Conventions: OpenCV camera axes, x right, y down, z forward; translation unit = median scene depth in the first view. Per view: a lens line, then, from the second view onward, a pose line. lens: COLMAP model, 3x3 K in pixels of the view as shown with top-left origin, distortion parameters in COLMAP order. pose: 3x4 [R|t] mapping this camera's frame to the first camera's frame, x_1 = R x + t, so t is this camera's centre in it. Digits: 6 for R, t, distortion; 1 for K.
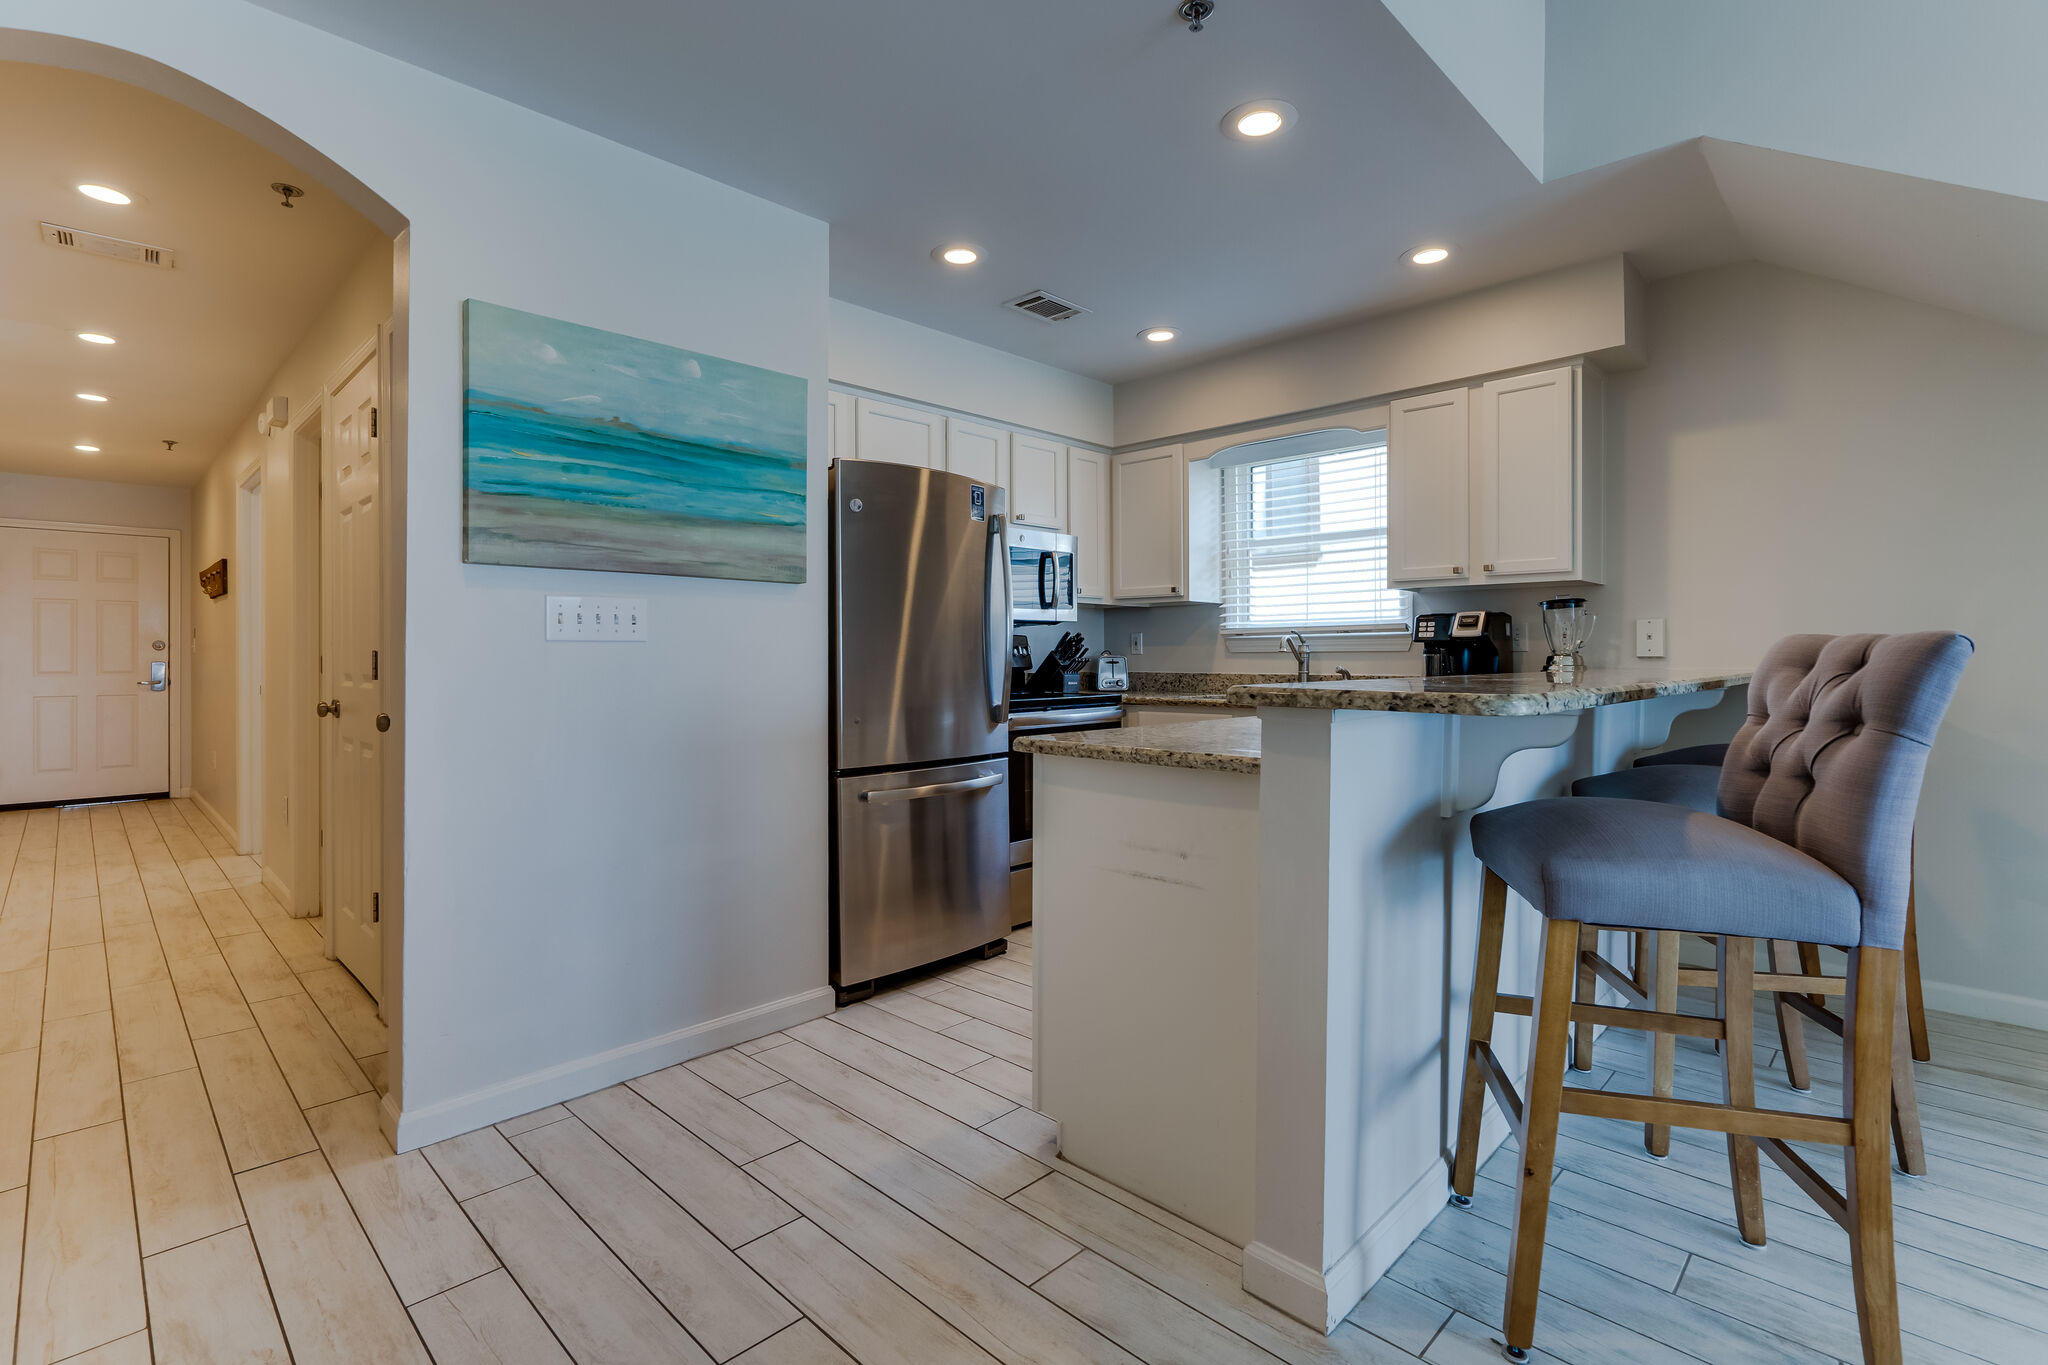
lens RADIAL K [[943.4, 0, 1018.7], [0, 943.4, 651.5], [0, 0, 1]] dist [-0.003795, -0.000683]
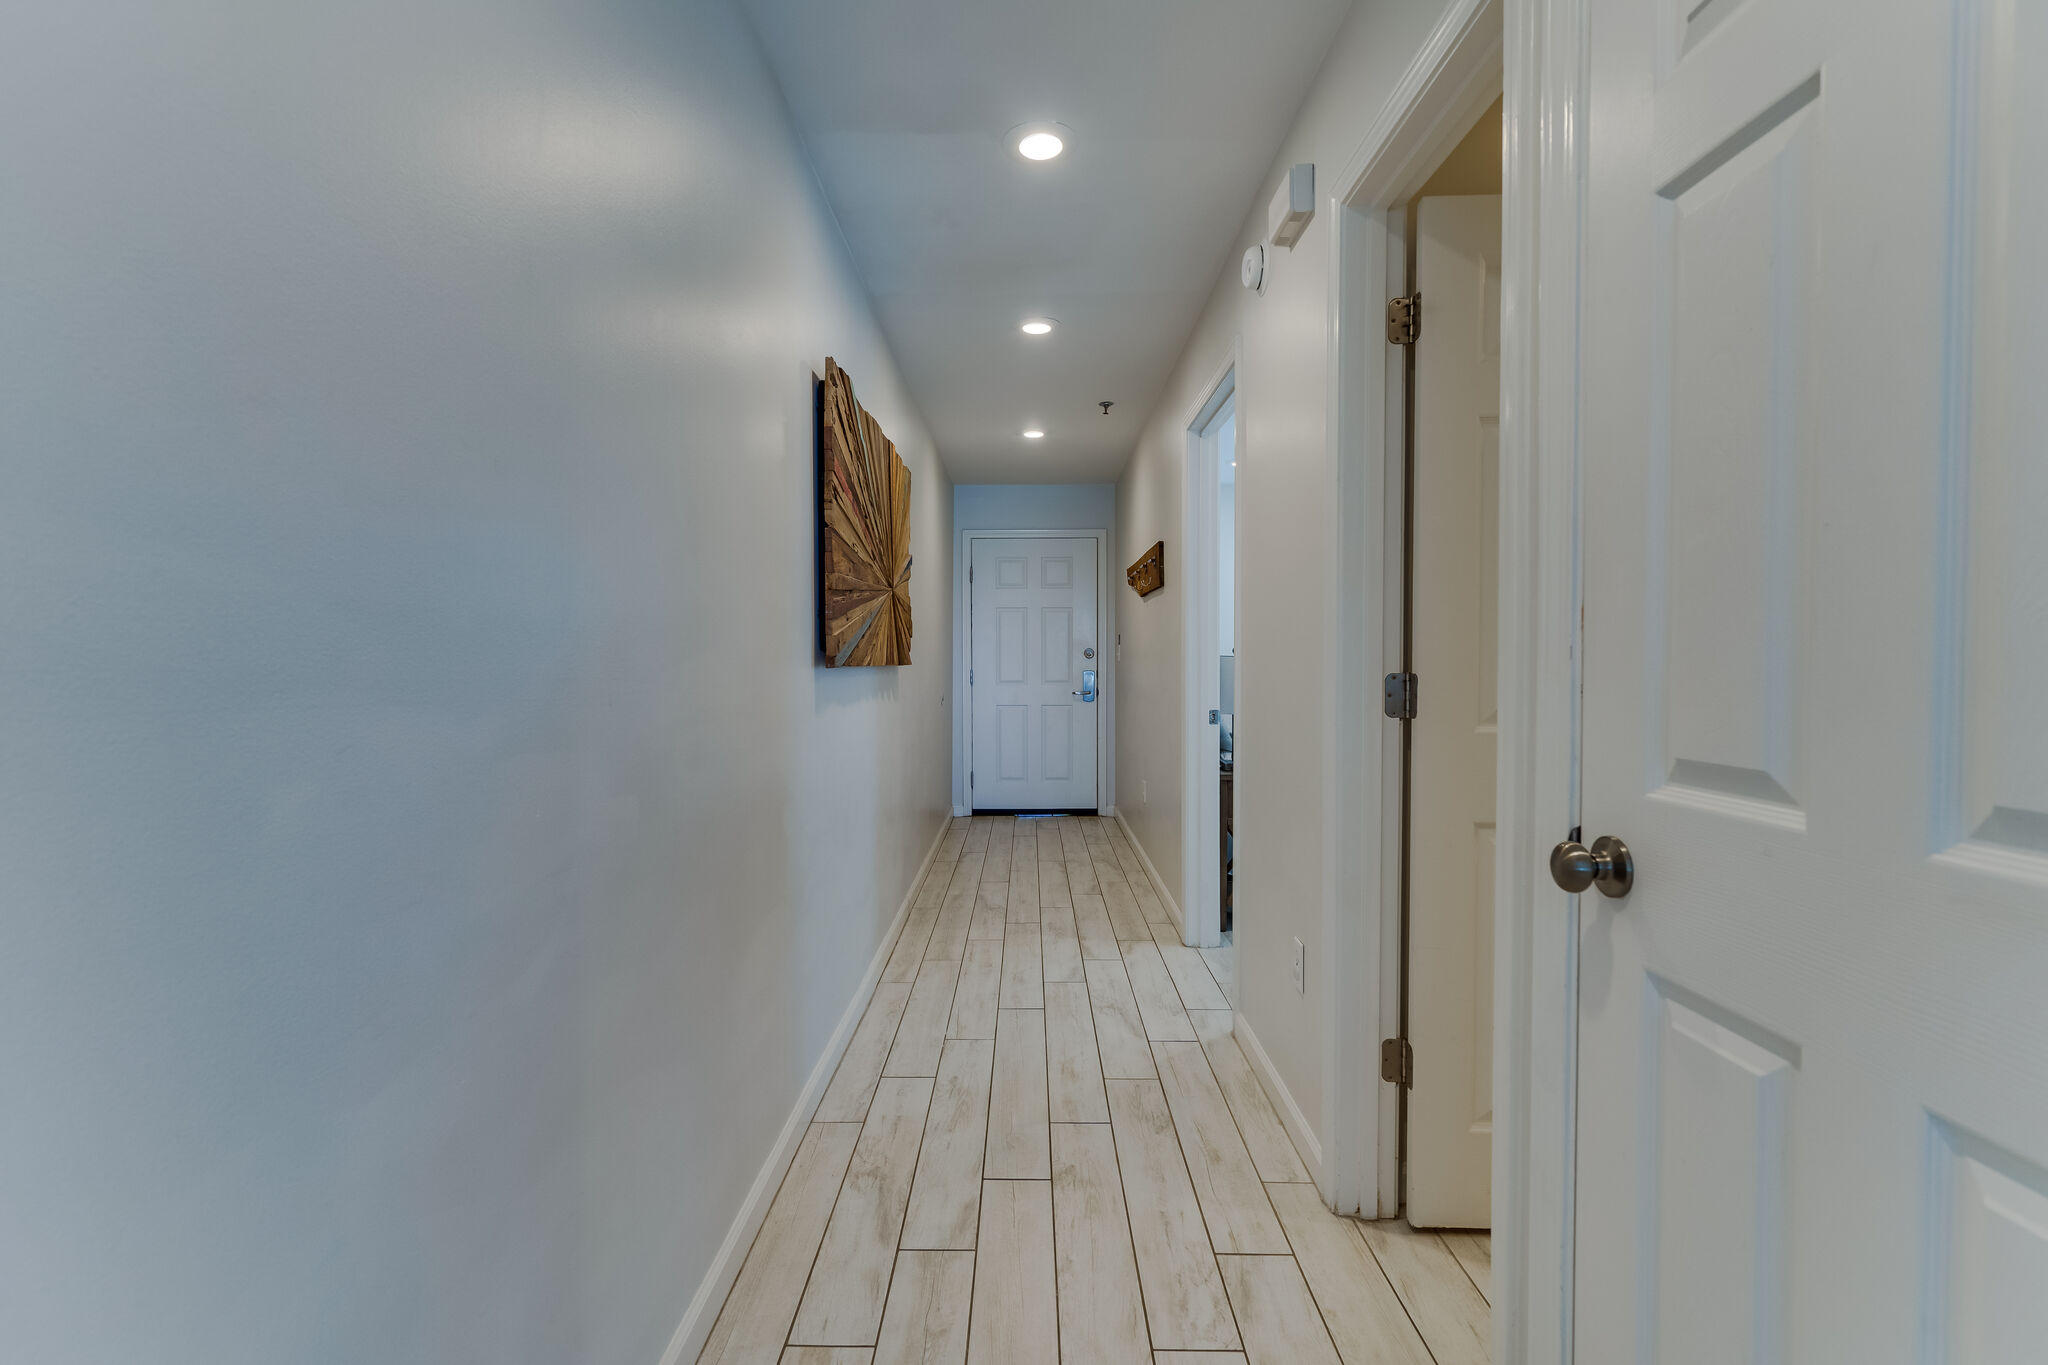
lens RADIAL K [[992.5, 0, 1024.0], [0, 992.5, 682.5], [0, 0, 1]] dist [-0.000539, 0.000031]
pose [[0.700890, 0.016913, -0.713069, -0.700082], [0.001701, 0.999676, 0.025383, -0.007739], [0.713268, -0.019004, 0.700634, 0.713318]]
